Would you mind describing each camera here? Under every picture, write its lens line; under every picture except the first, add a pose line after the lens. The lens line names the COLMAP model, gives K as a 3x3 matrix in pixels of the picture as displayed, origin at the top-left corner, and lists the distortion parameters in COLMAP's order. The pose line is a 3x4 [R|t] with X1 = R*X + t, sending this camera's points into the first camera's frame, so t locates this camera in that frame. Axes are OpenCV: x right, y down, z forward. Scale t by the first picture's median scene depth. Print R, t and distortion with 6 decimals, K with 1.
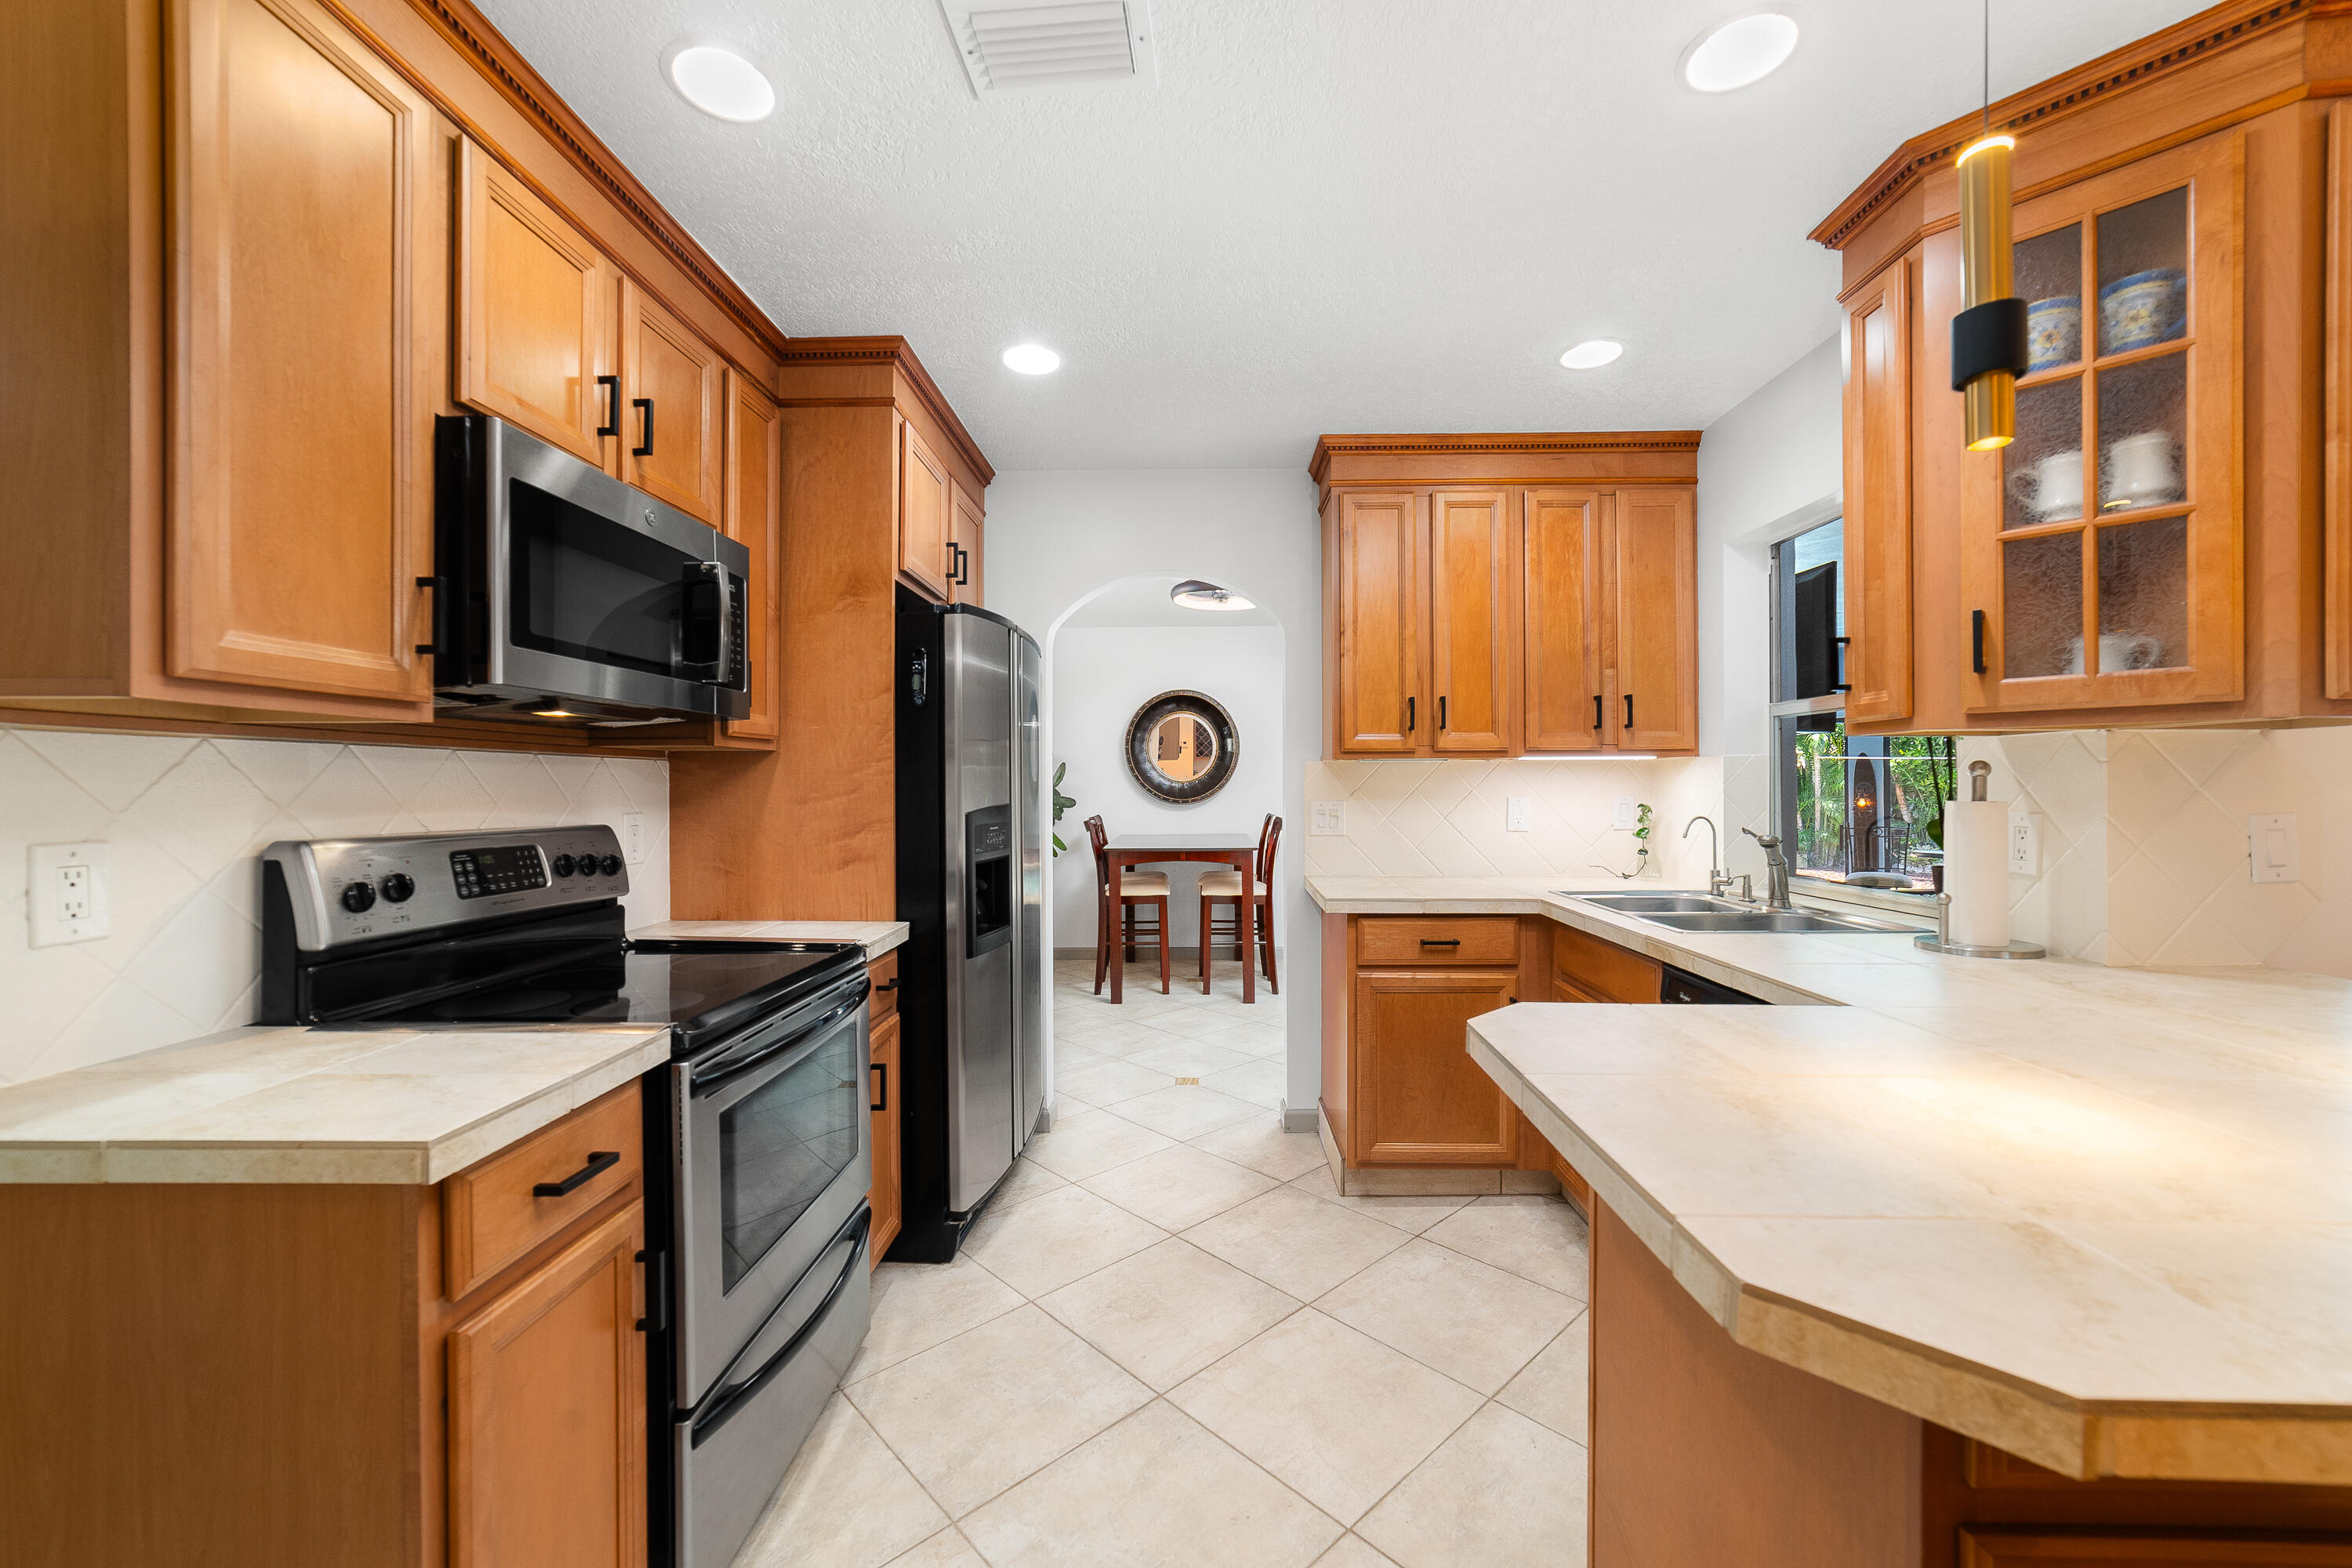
lens RADIAL K [[890.5, 0, 1174.8], [0, 890.5, 795.5], [0, 0, 1]] dist [-0.031628, 0.010262]
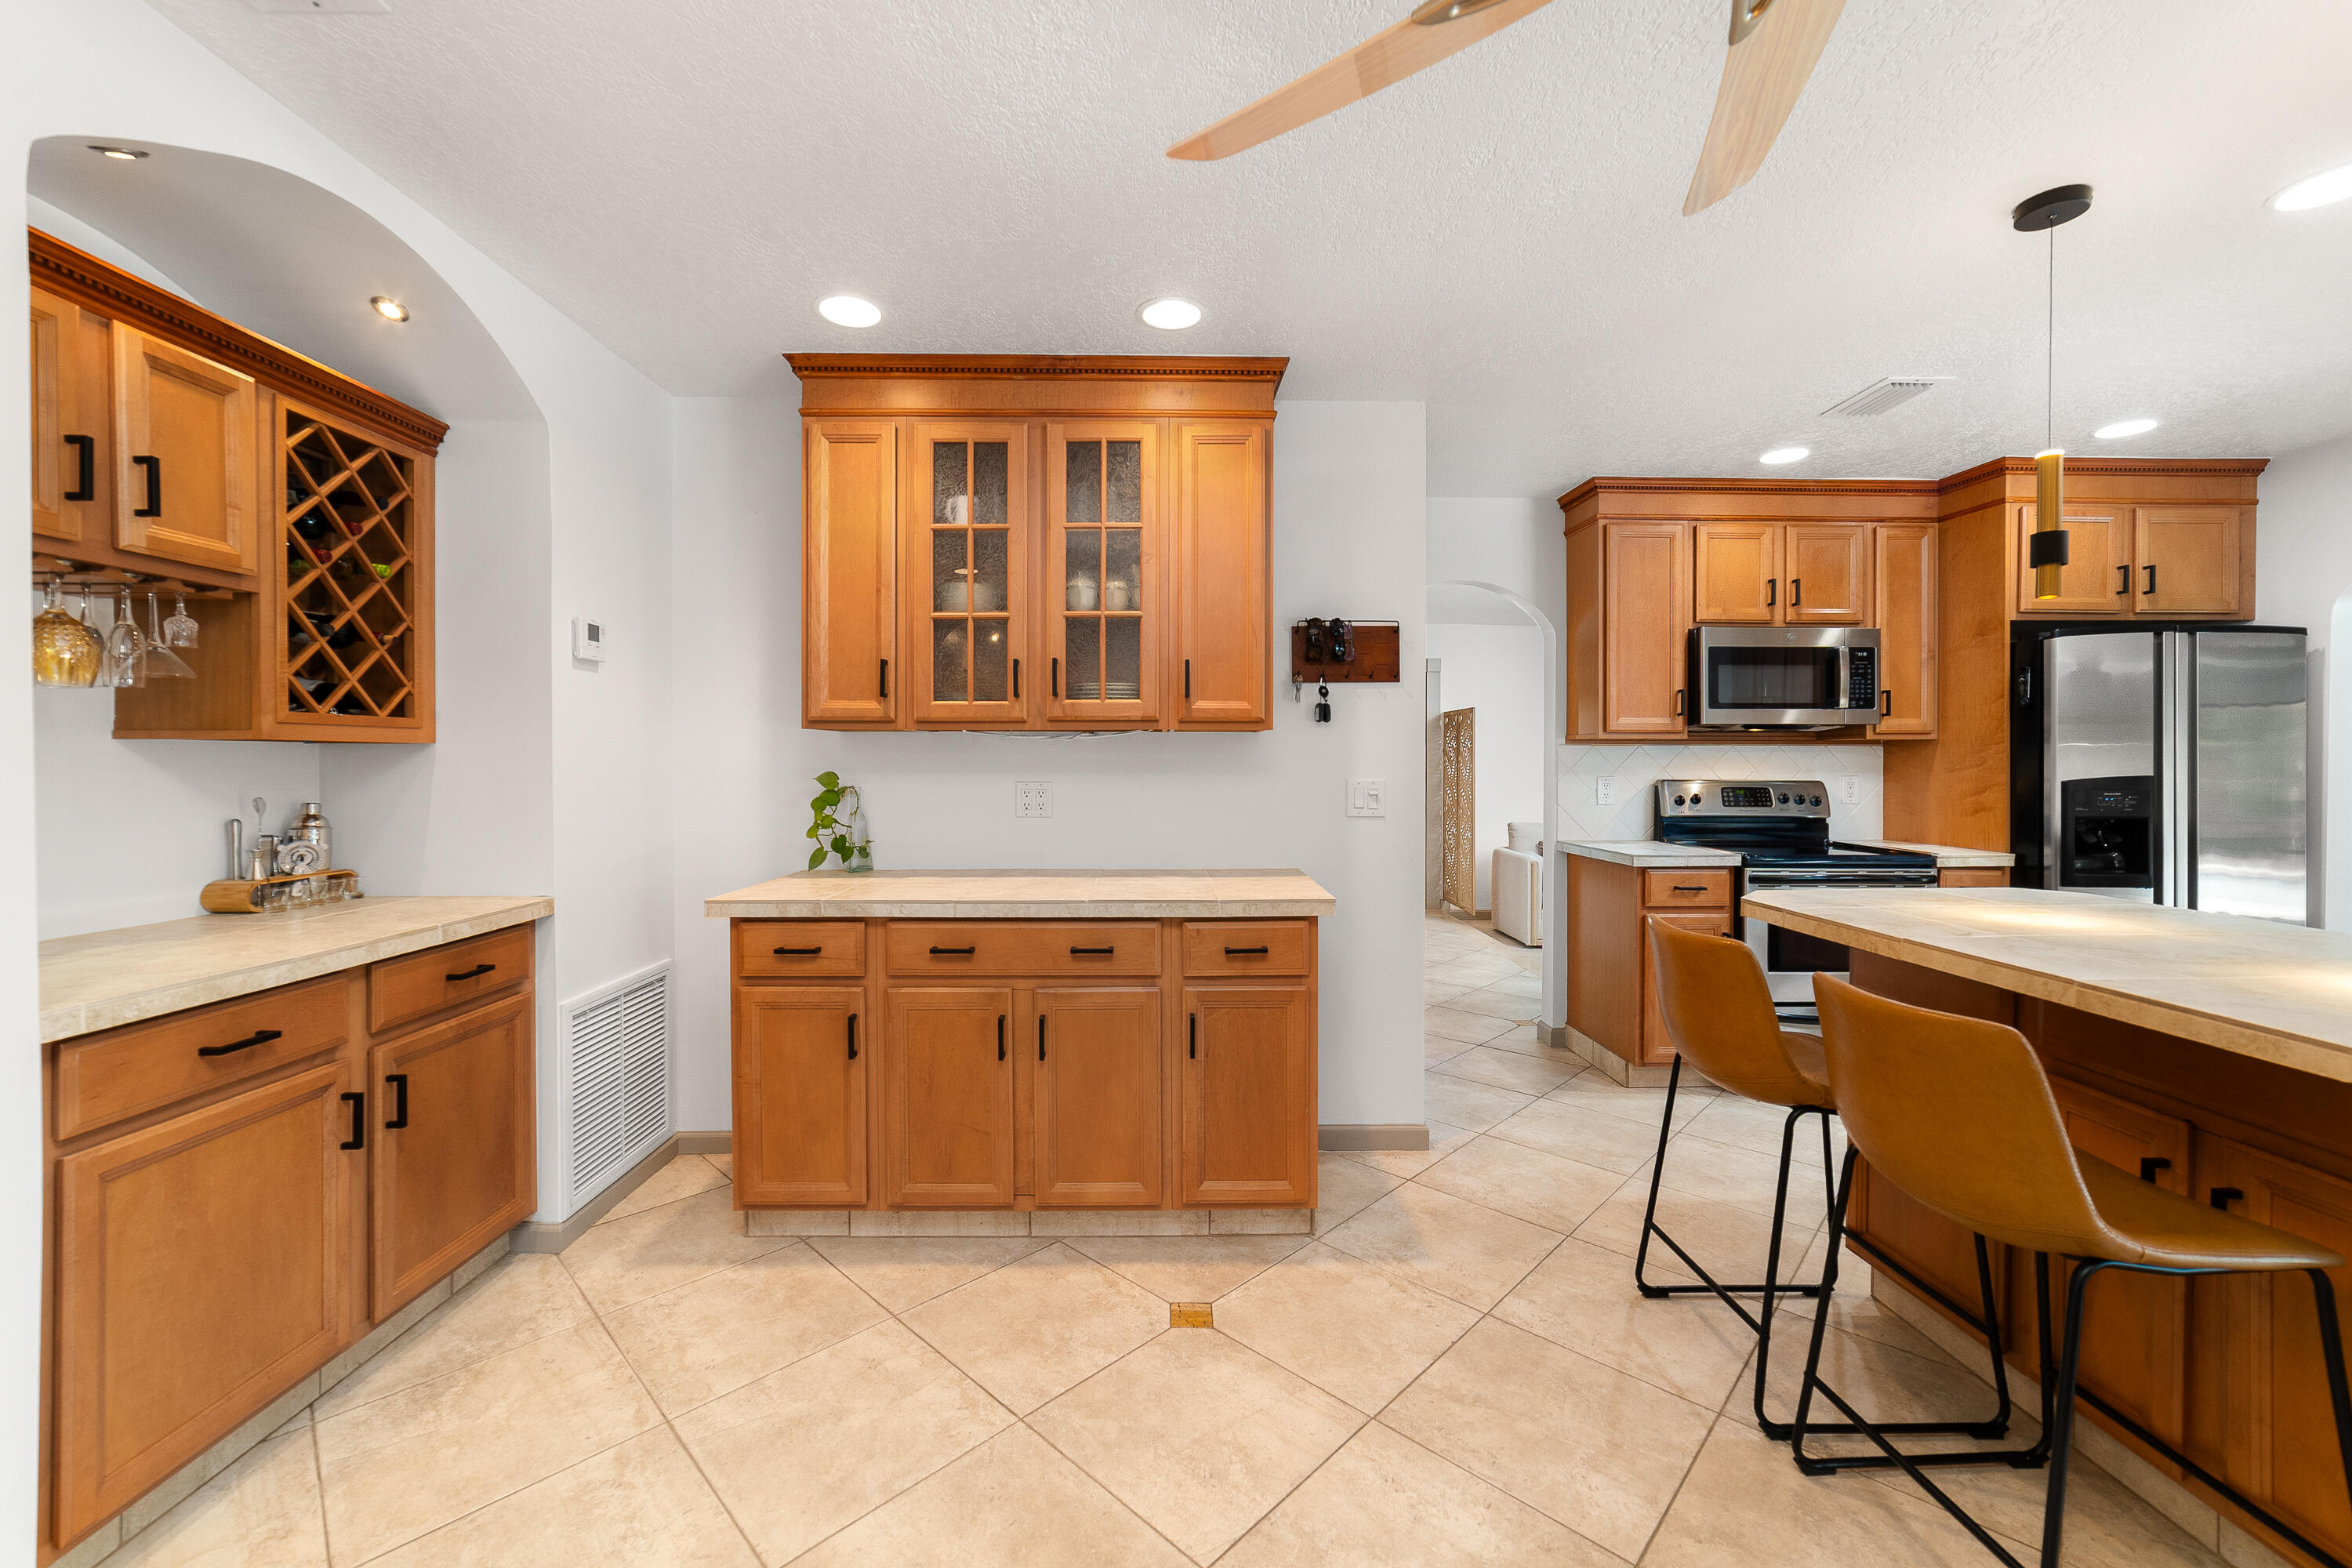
lens RADIAL K [[934.4, 0, 1178.8], [0, 934.4, 767.6], [0, 0, 1]] dist [-0.000570, 0.000096]
pose [[0.047335, 0.005905, -0.998862, 1.108270], [-0.011776, 0.999916, 0.005353, 0.007995], [0.998810, 0.011509, 0.047401, -0.419184]]
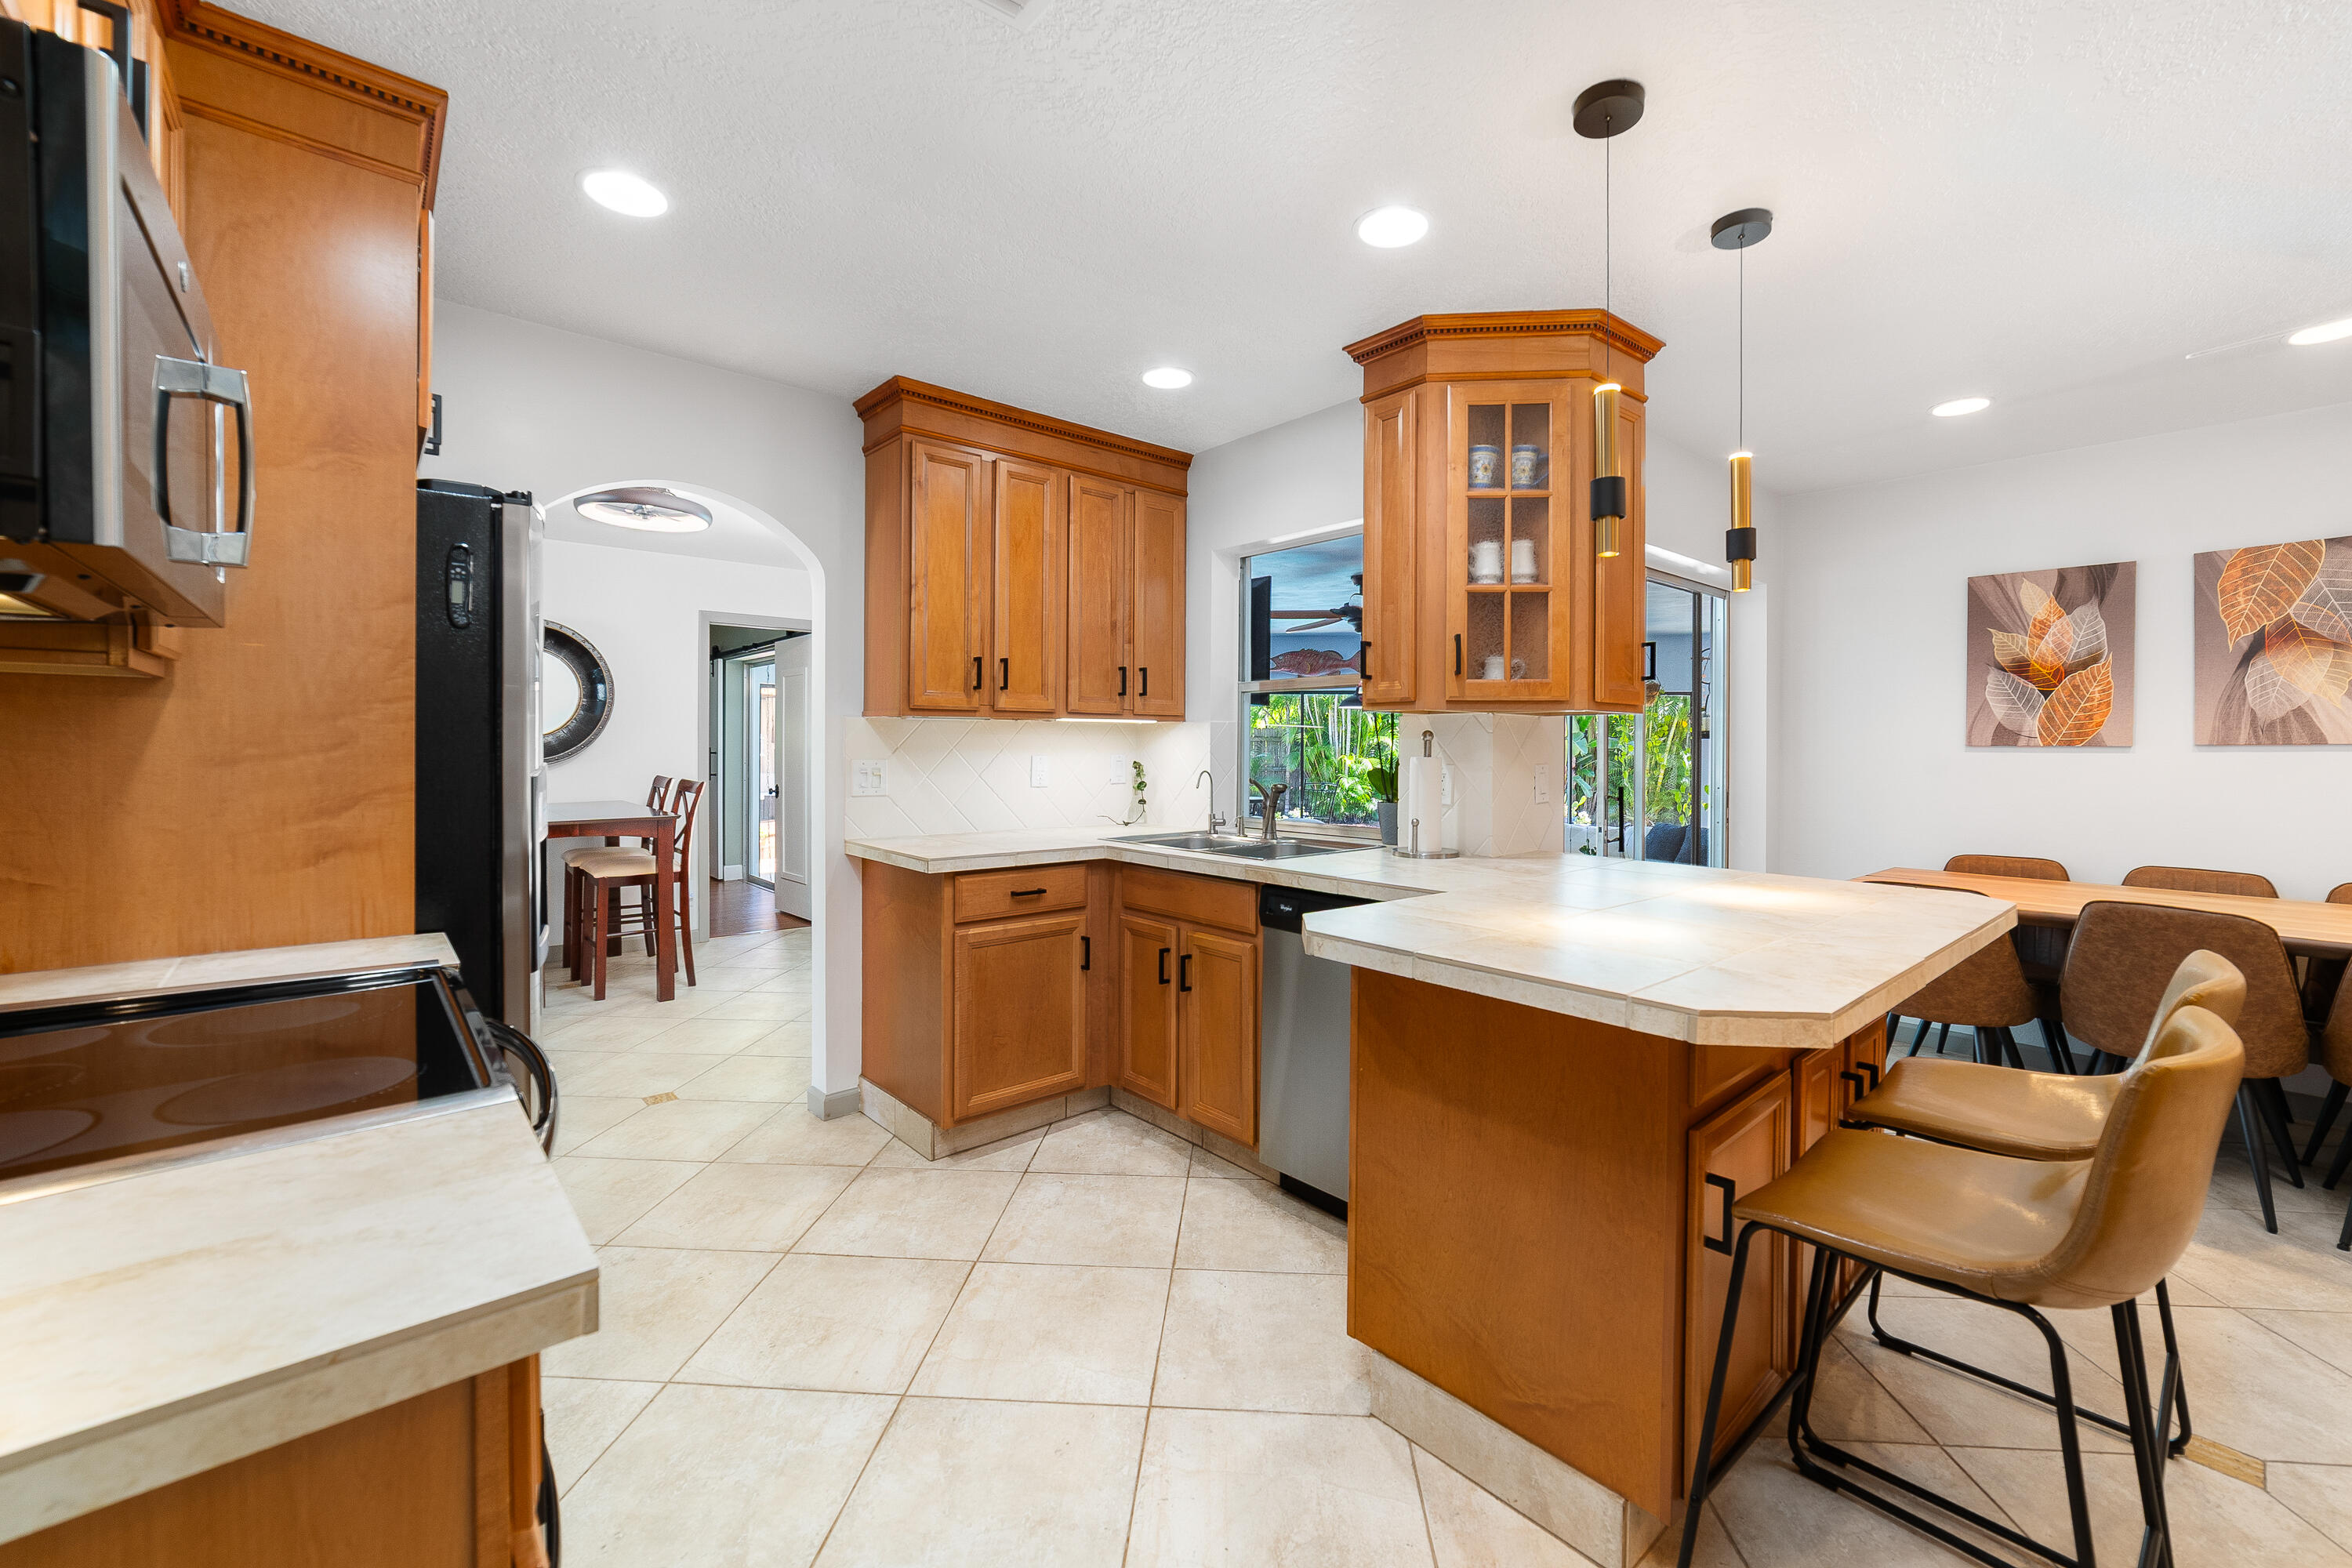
lens RADIAL K [[926.6, 0, 1185.7], [0, 926.6, 768.0], [0, 0, 1]] dist [-0.023904, 0.000376]
pose [[0.737623, -0.009572, 0.675145, -0.336198], [-0.000022, 0.999899, 0.014201, 0.001676], [-0.675213, -0.010490, 0.737548, 0.067261]]
